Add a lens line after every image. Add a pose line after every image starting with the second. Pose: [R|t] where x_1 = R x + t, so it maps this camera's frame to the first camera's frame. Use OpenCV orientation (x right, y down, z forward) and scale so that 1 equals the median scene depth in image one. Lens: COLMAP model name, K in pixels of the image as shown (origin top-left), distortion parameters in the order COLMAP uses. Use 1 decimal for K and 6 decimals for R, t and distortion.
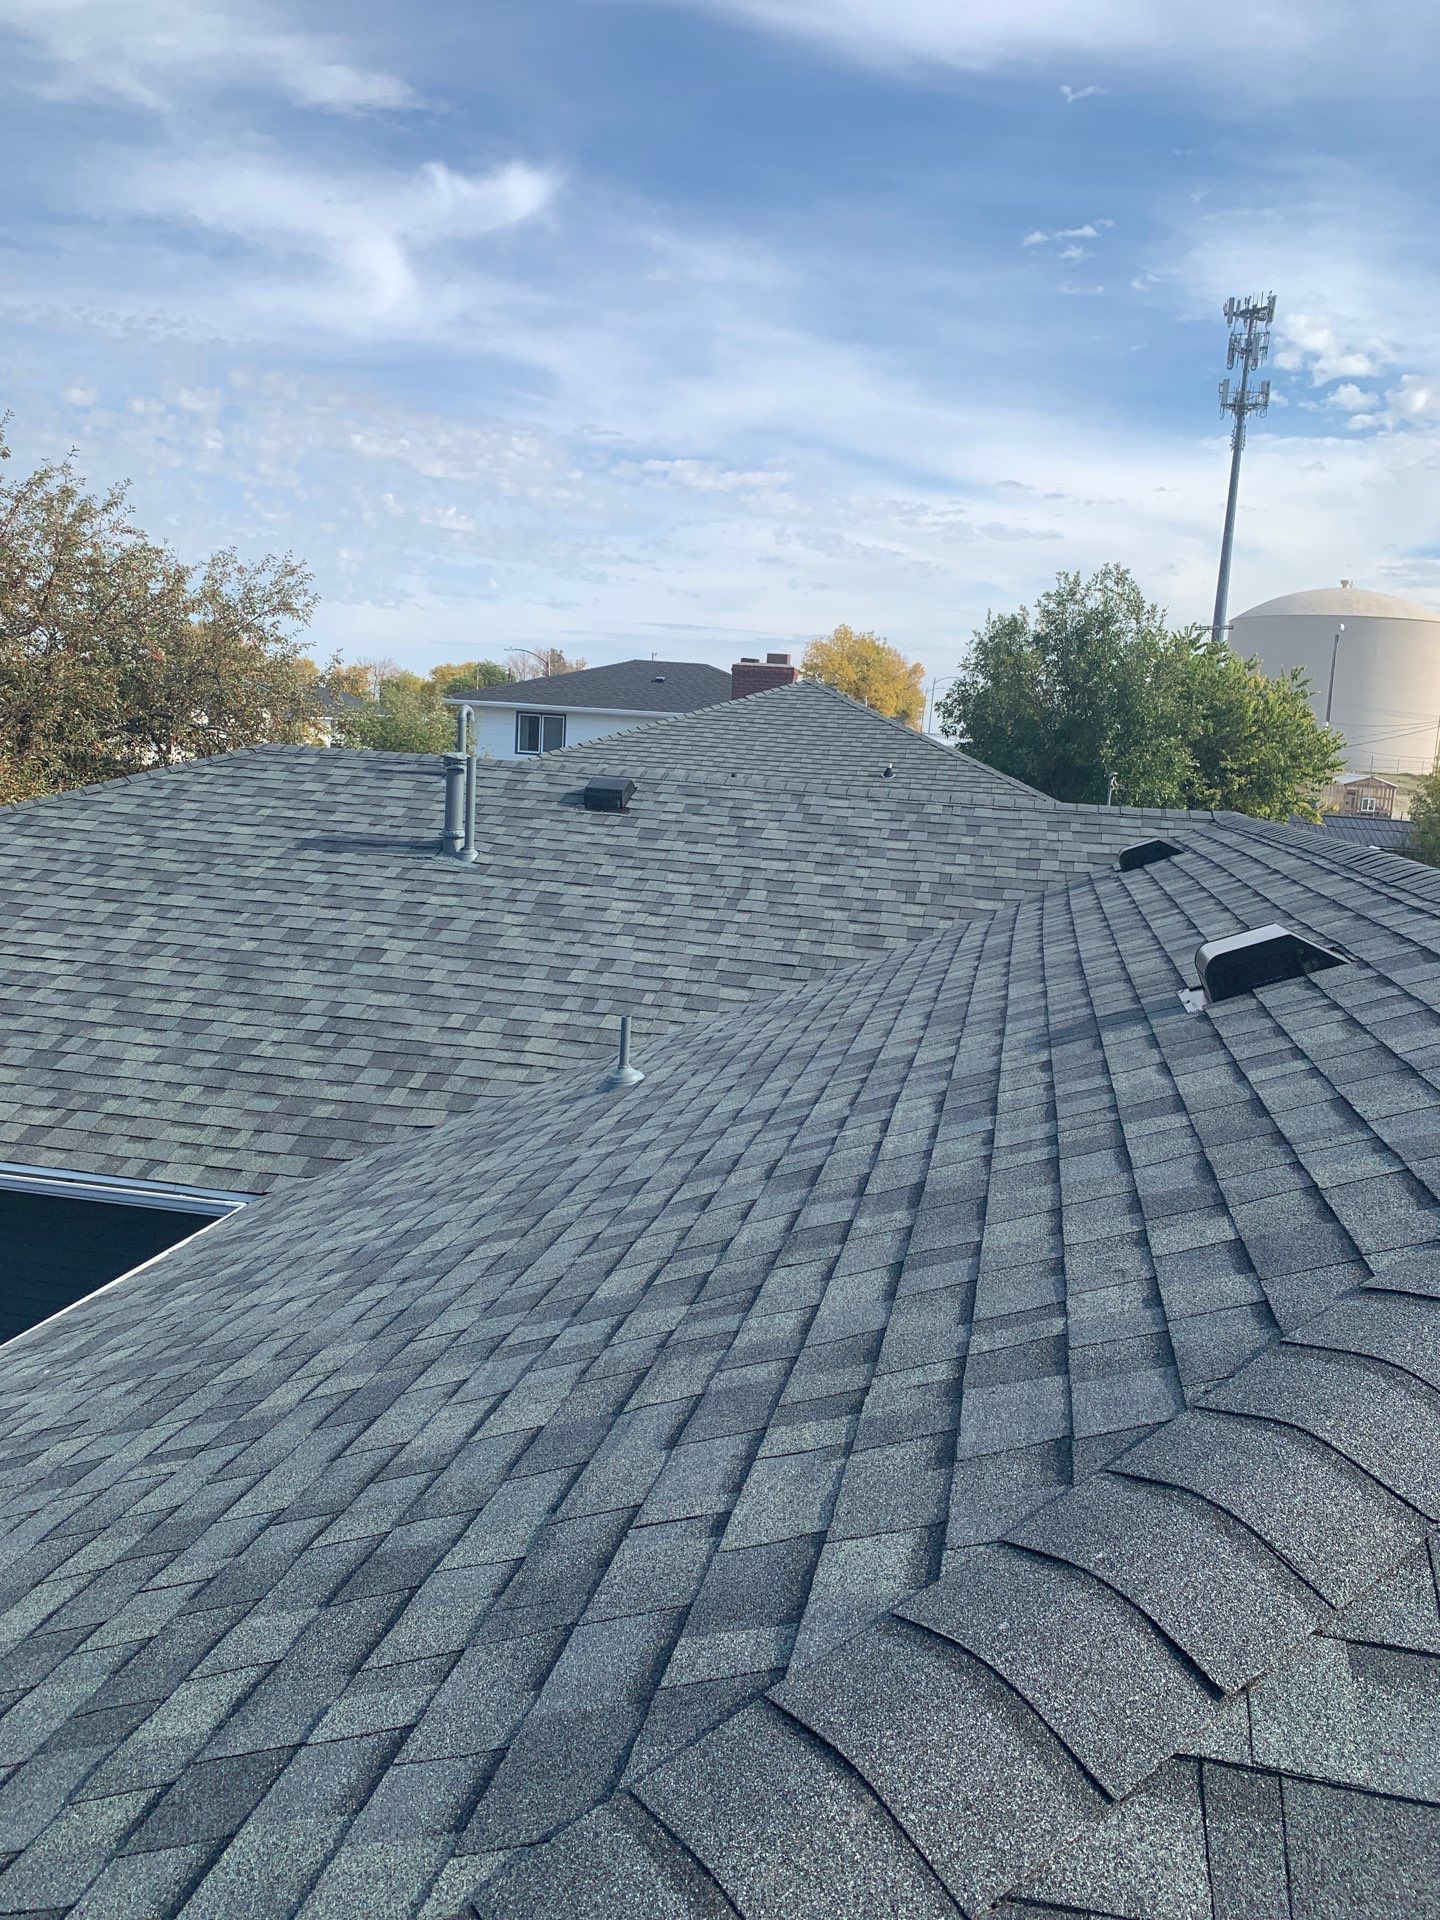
lens RADIAL K [[1452.4, 0, 720.0], [0, 1452.4, 960.0], [0, 0, 1]] dist [0.003231, -0.007679]
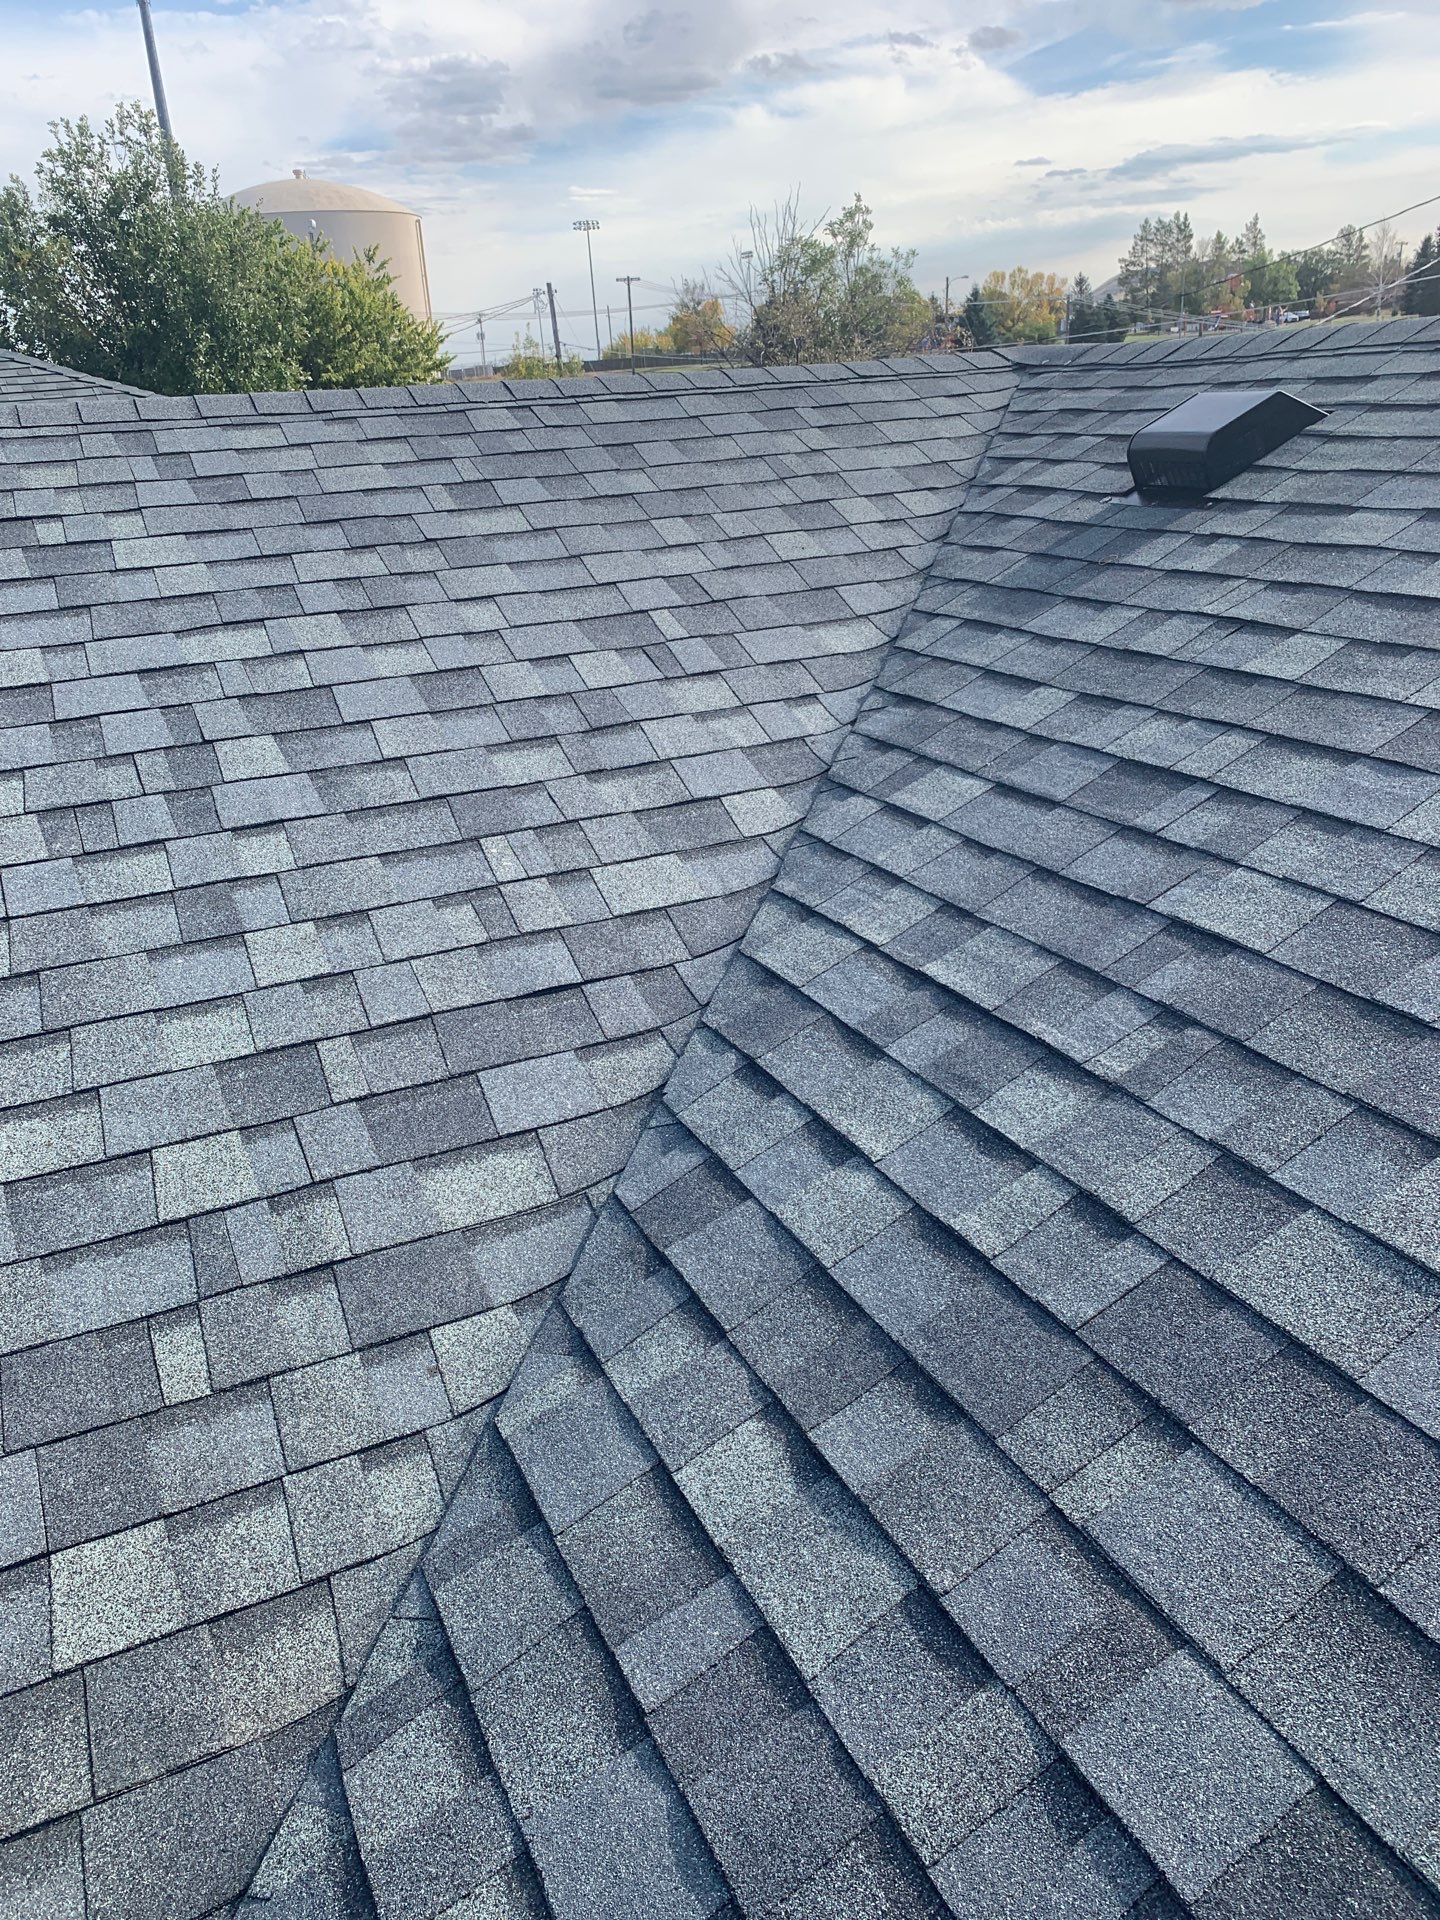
lens RADIAL K [[1532.6, 0, 720.0], [0, 1532.6, 960.0], [0, 0, 1]] dist [-0.014546, 0.014218]
pose [[0.798816, -0.314354, 0.512908, -0.072354], [0.197627, 0.942417, 0.269804, -0.069725], [-0.568187, -0.114160, 0.814943, 0.648275]]
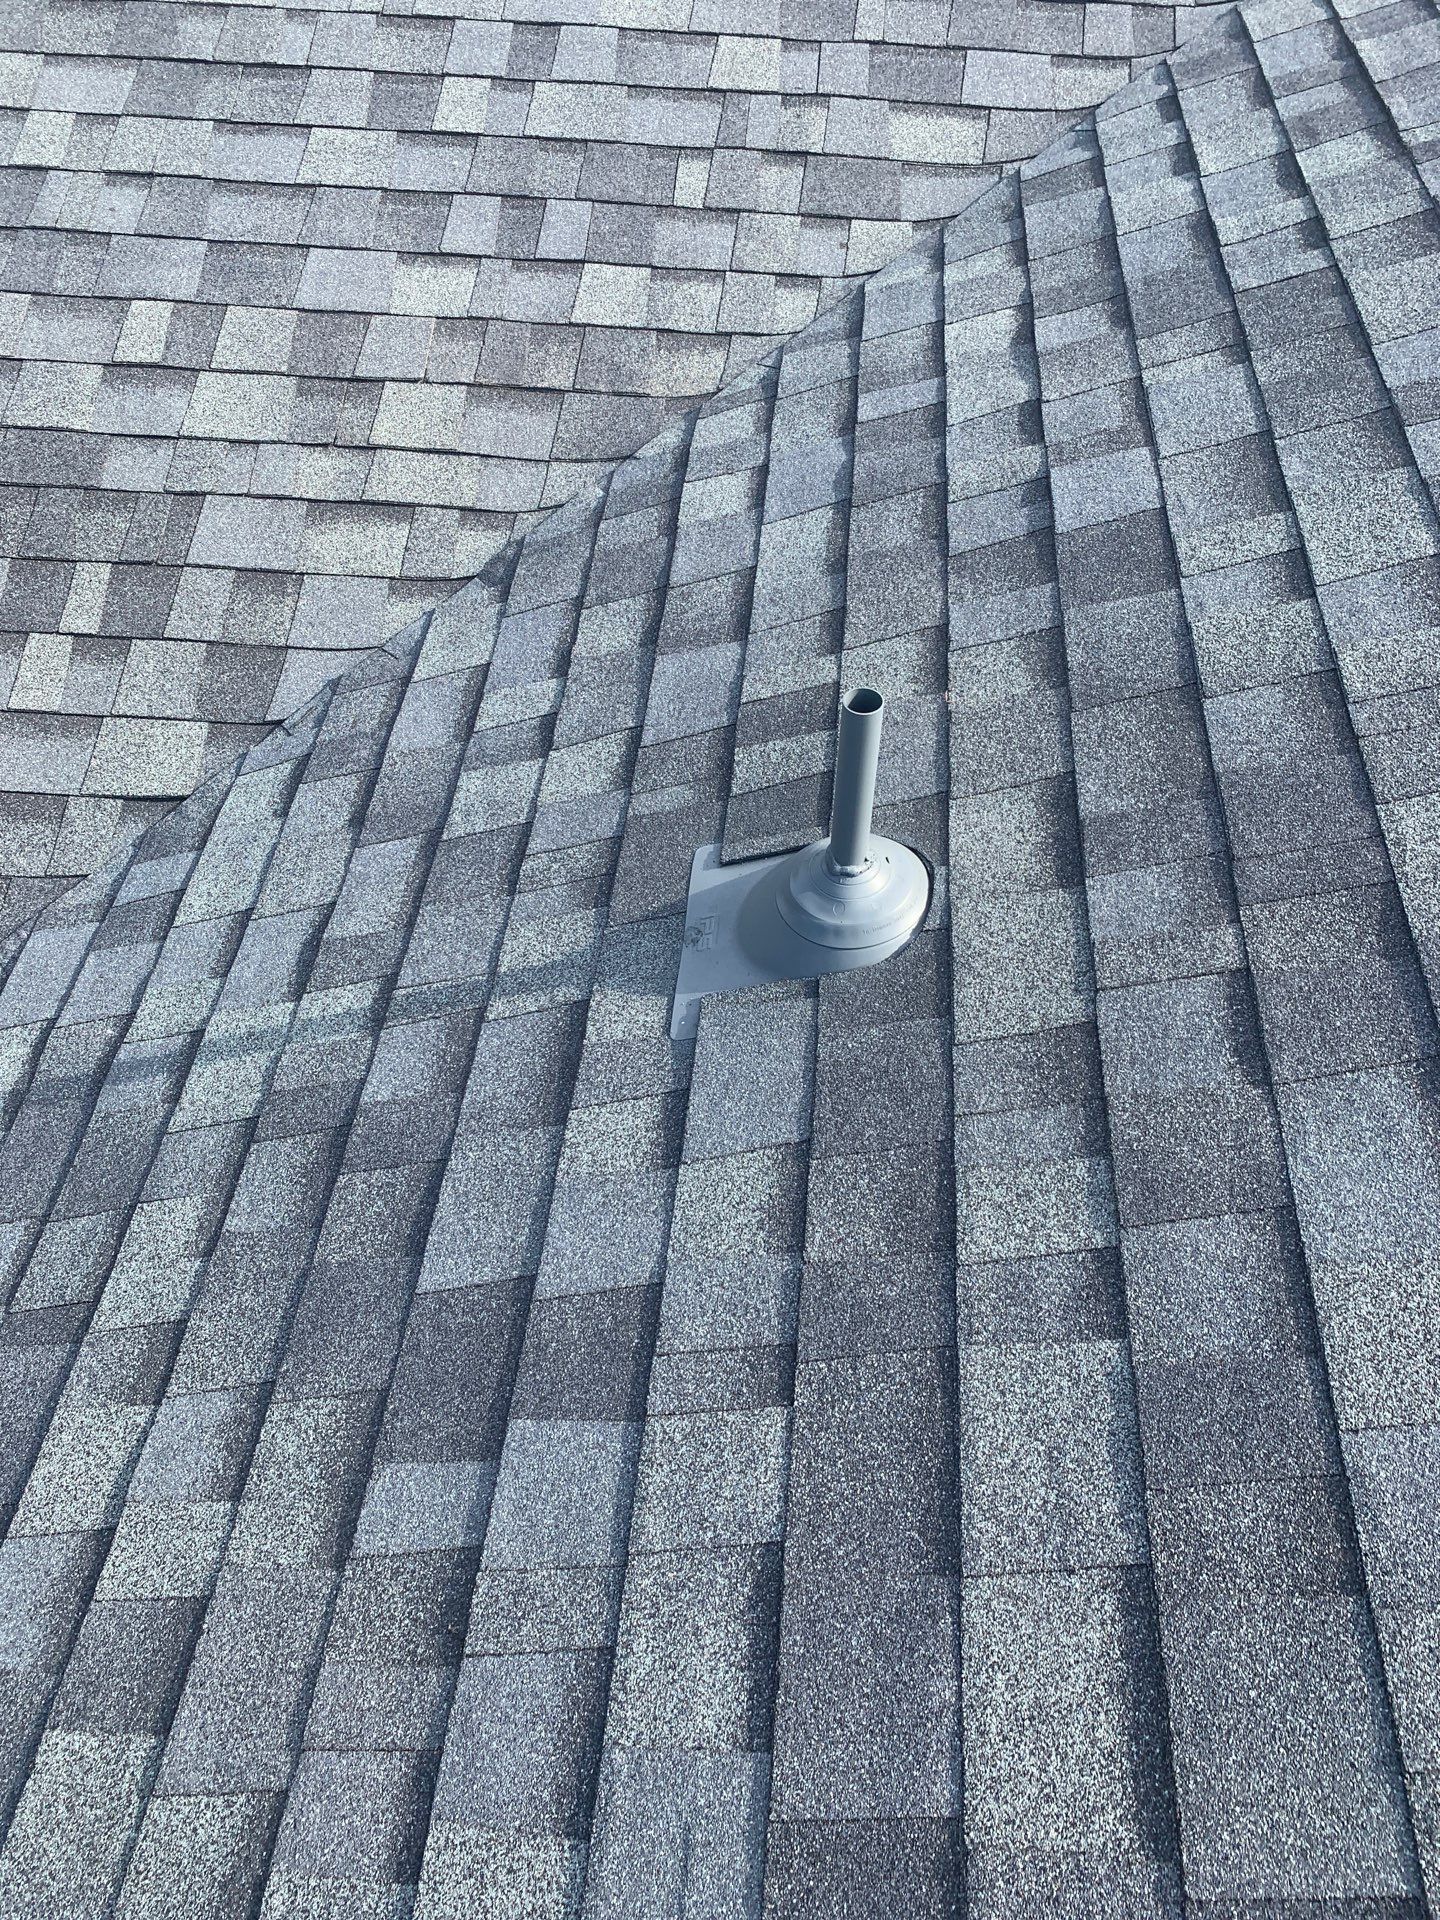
lens RADIAL K [[1345.0, 0, 720.0], [0, 1345.0, 960.0], [0, 0, 1]] dist [-0.039986, 0.044466]
pose [[0.991109, -0.125887, 0.043066, -0.067261], [0.061102, 0.718187, 0.693162, -0.050842], [-0.118190, -0.684368, 0.719494, 0.550006]]
